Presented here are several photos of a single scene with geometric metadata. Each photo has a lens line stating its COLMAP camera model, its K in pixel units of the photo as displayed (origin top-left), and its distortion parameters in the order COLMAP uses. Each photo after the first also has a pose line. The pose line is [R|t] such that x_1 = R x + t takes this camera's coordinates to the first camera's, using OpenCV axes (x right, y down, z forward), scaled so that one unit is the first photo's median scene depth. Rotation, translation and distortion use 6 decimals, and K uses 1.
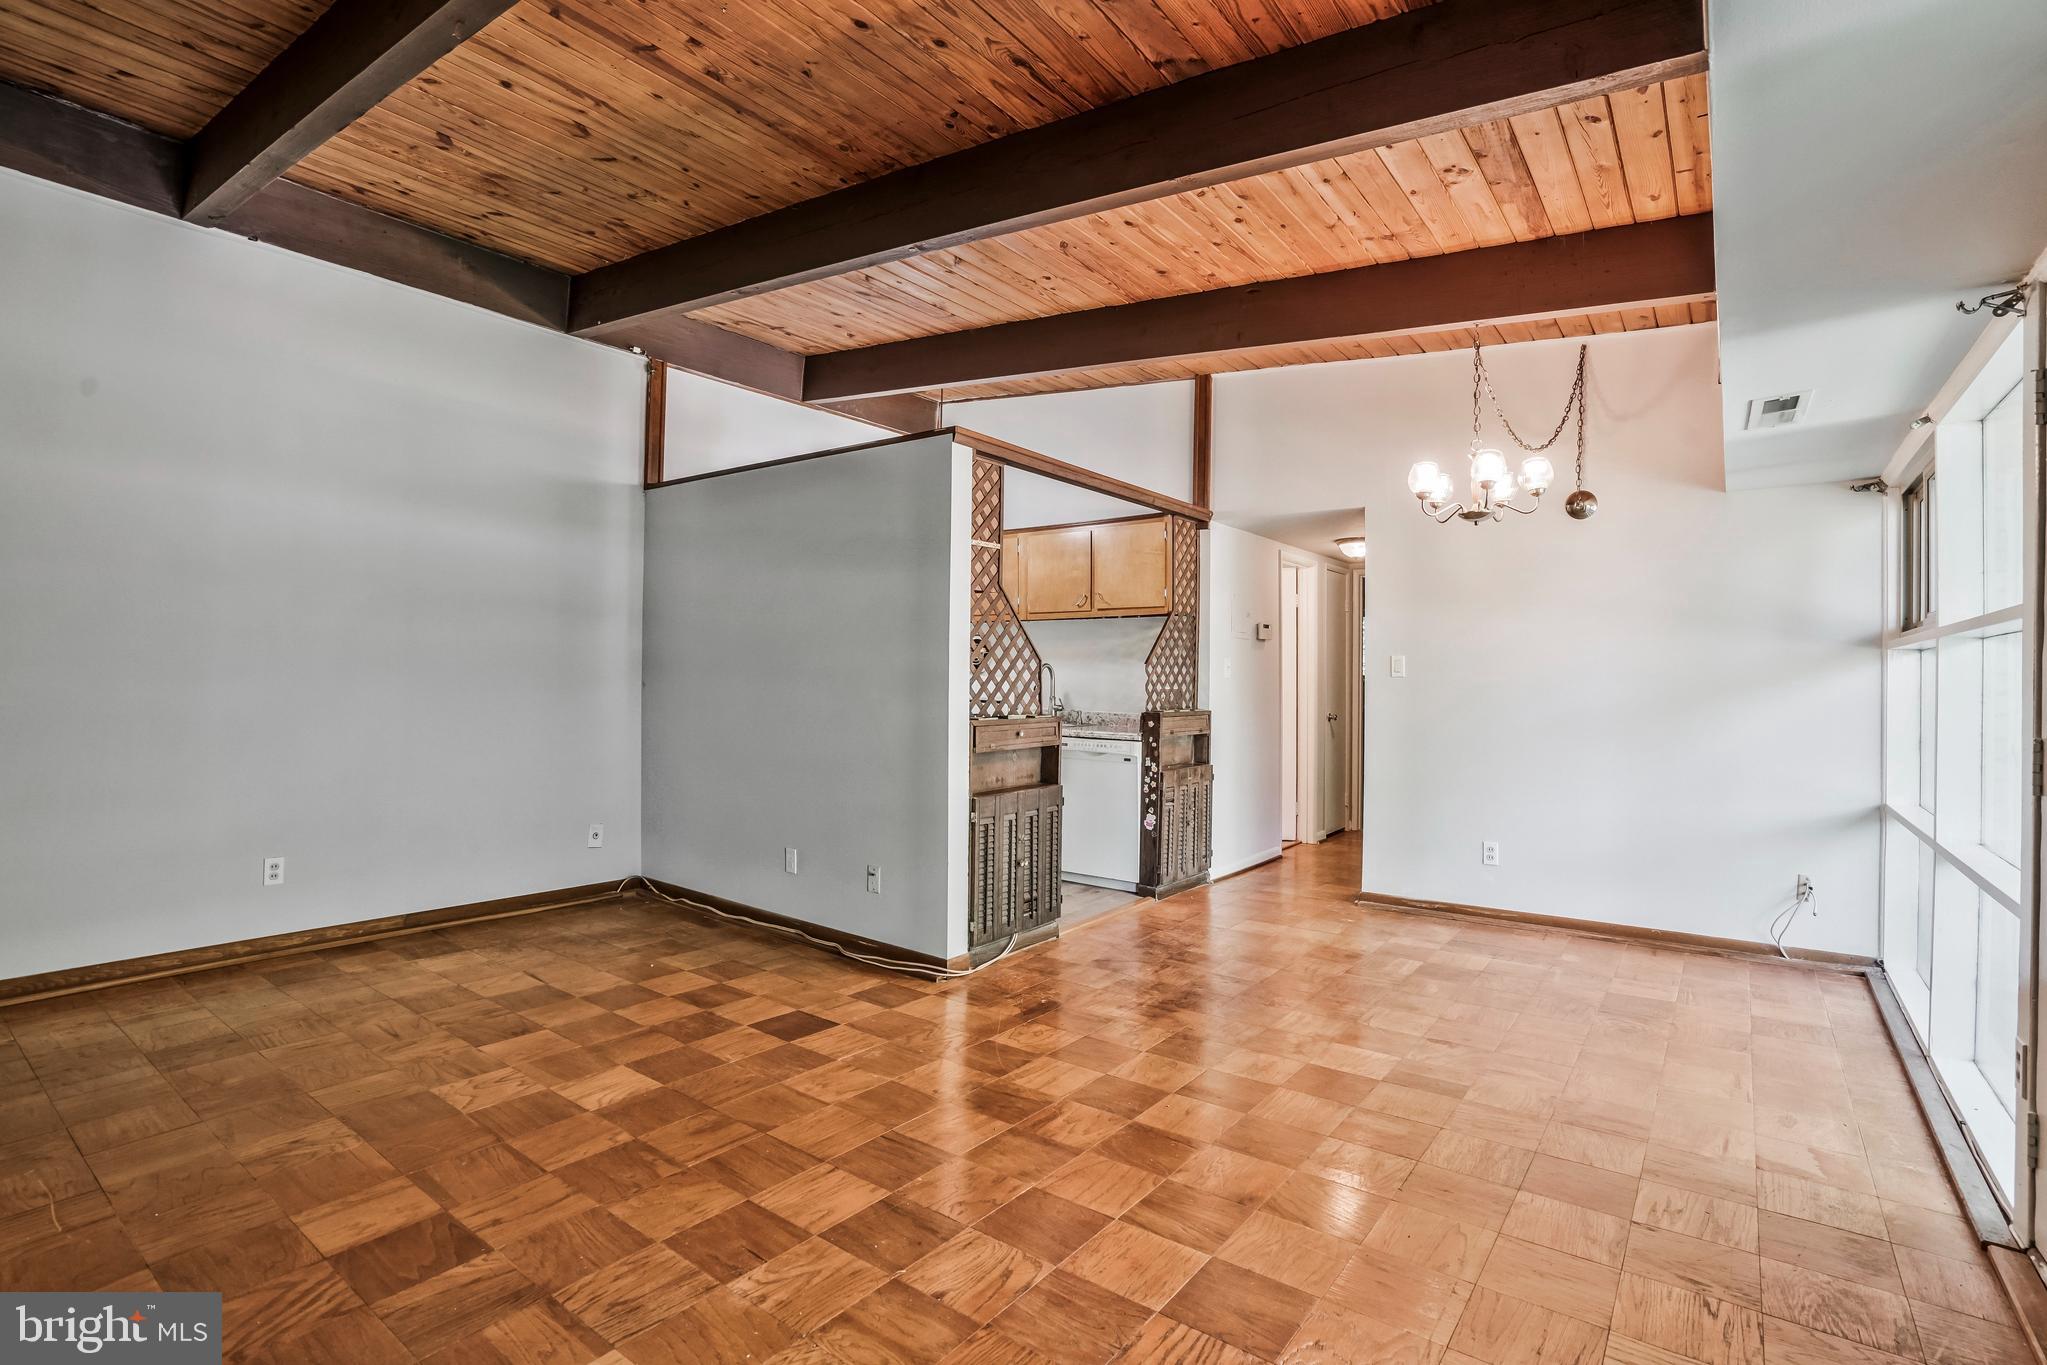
lens RADIAL K [[969.0, 0, 1027.9], [0, 969.0, 681.7], [0, 0, 1]] dist [-0.028461, 0.000945]
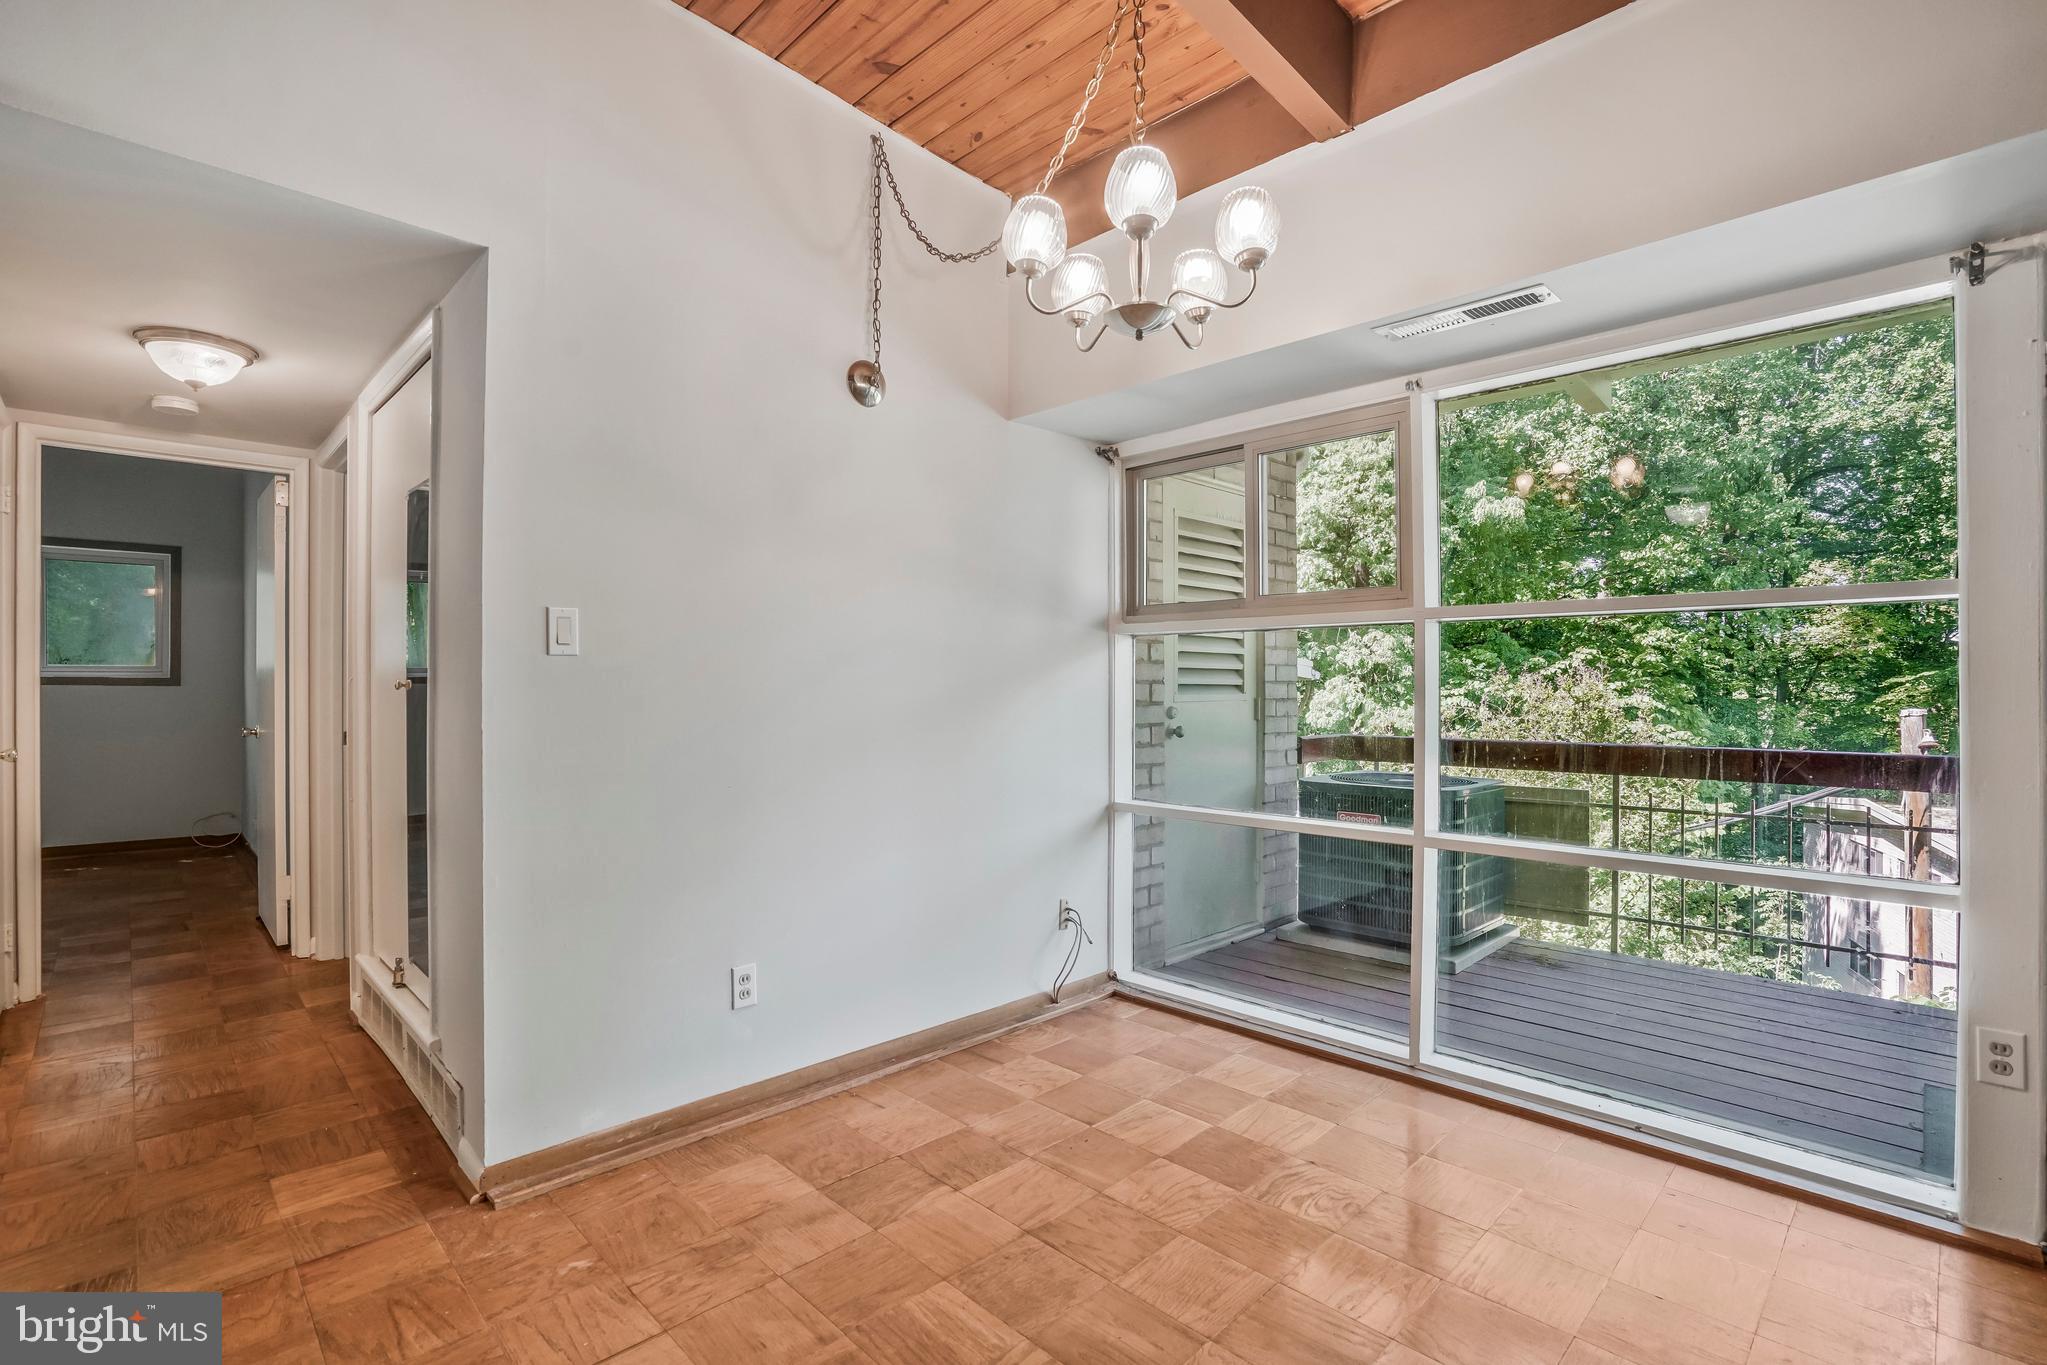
lens RADIAL K [[944.3, 0, 1023.5], [0, 944.3, 682.5], [0, 0, 1]] dist [-0.025704, 0.000117]
pose [[0.166264, -0.004619, 0.986071, -0.012314], [0.002103, 0.999988, 0.004330, 0.006863], [-0.986079, 0.001354, 0.166271, 0.758435]]
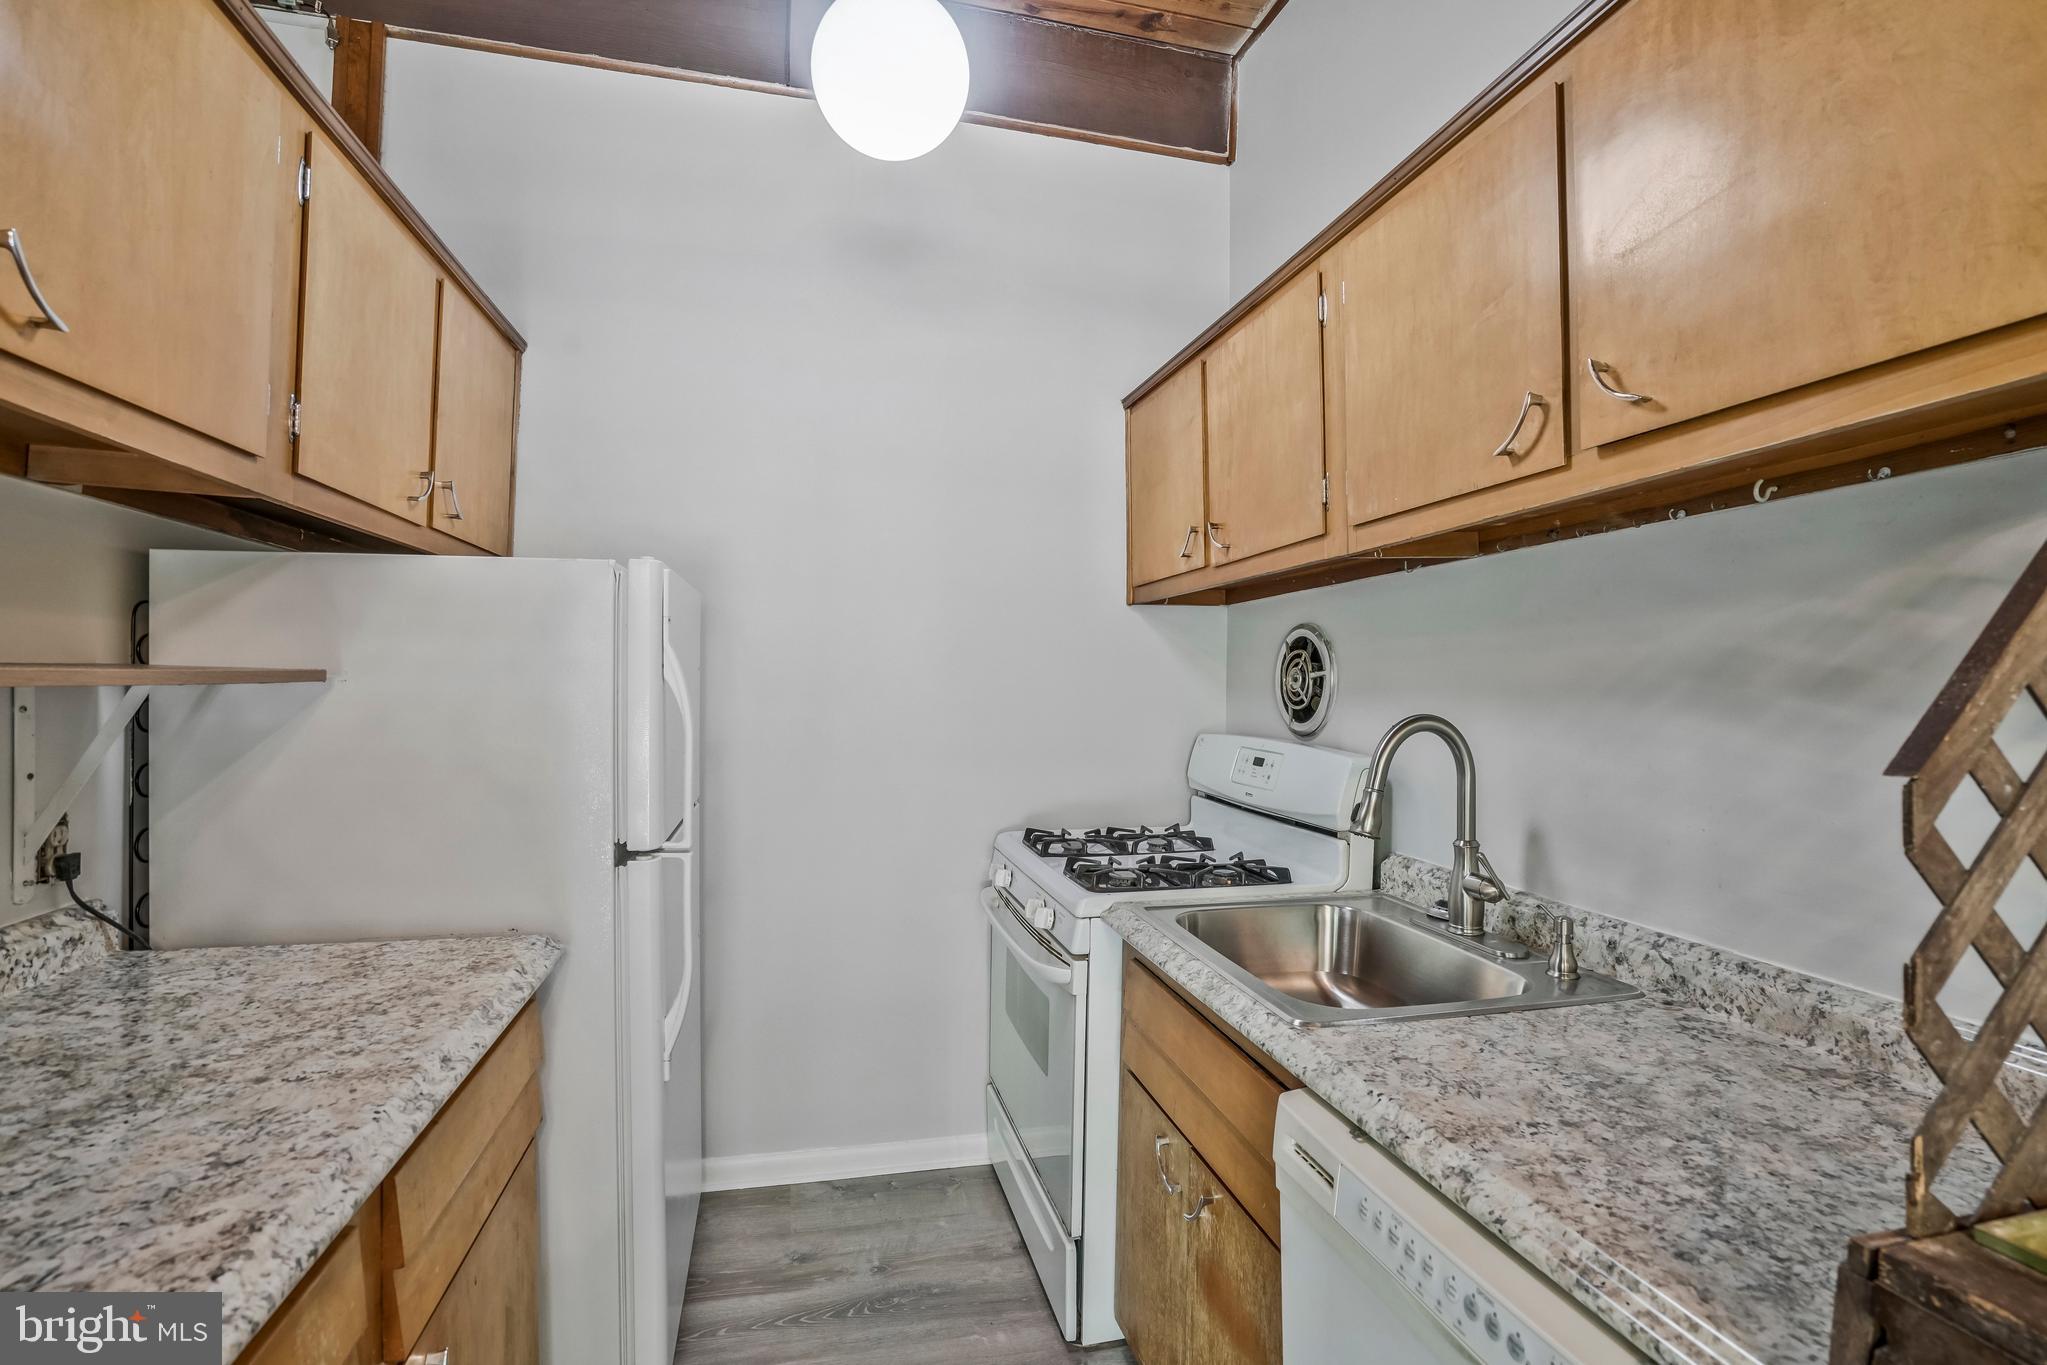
lens RADIAL K [[904.3, 0, 1023.5], [0, 904.3, 682.5], [0, 0, 1]] dist [-0.091013, 0.021213]
pose [[0.776466, -0.004301, -0.630145, 0.114481], [-0.008062, 0.999827, -0.016758, -0.028478], [0.630108, 0.018092, 0.776297, 0.953252]]
